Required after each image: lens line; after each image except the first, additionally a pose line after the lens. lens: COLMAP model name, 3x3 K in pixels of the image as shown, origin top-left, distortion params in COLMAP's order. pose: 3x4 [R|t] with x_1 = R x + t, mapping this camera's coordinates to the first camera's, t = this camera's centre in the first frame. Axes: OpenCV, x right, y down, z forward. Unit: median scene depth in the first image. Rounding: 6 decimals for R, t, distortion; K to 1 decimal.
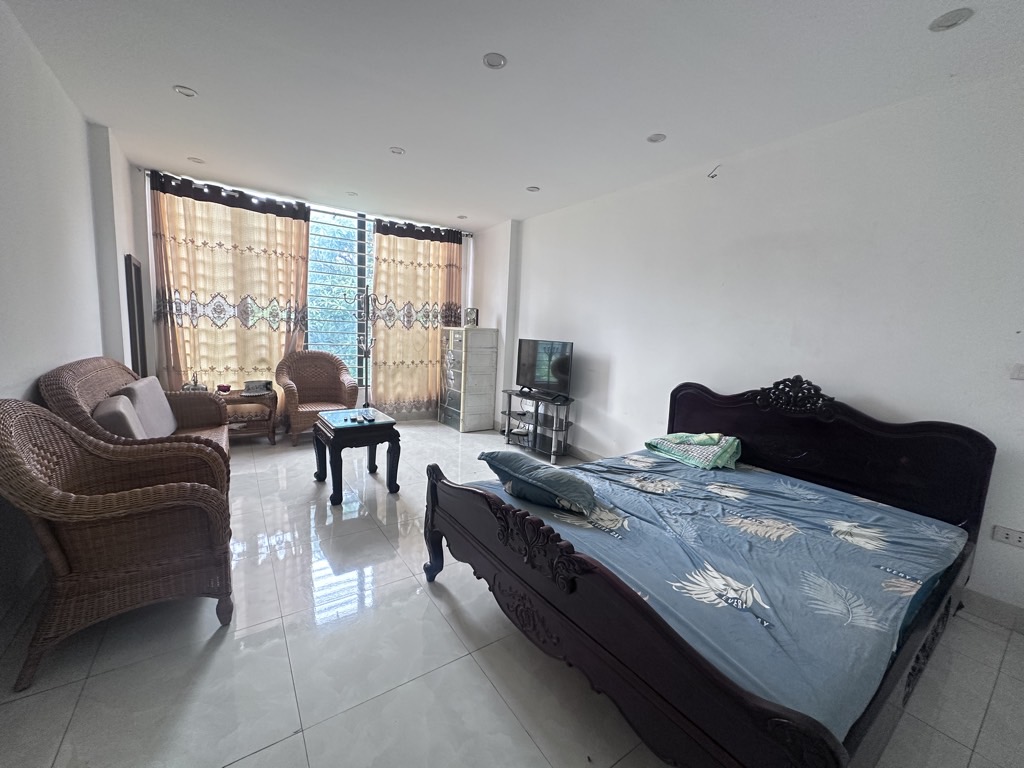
lens RADIAL K [[410.3, 0, 512.0], [0, 410.3, 384.0], [0, 0, 1]] dist [-0.002263, -0.000013]
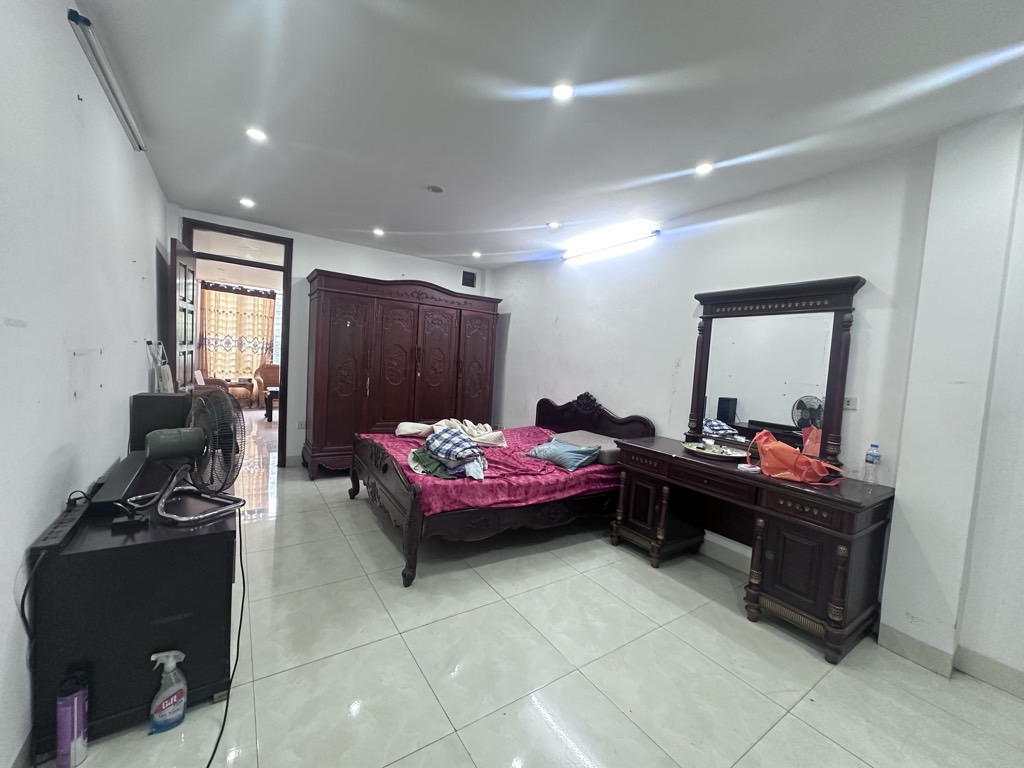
lens RADIAL K [[410.3, 0, 512.0], [0, 410.3, 384.0], [0, 0, 1]] dist [-0.002263, -0.000013]
pose [[0.999813, 0.018381, -0.005997, 0.721553], [-0.018739, 0.997609, -0.066516, 0.134735], [0.004760, 0.066616, 0.997767, -1.025392]]
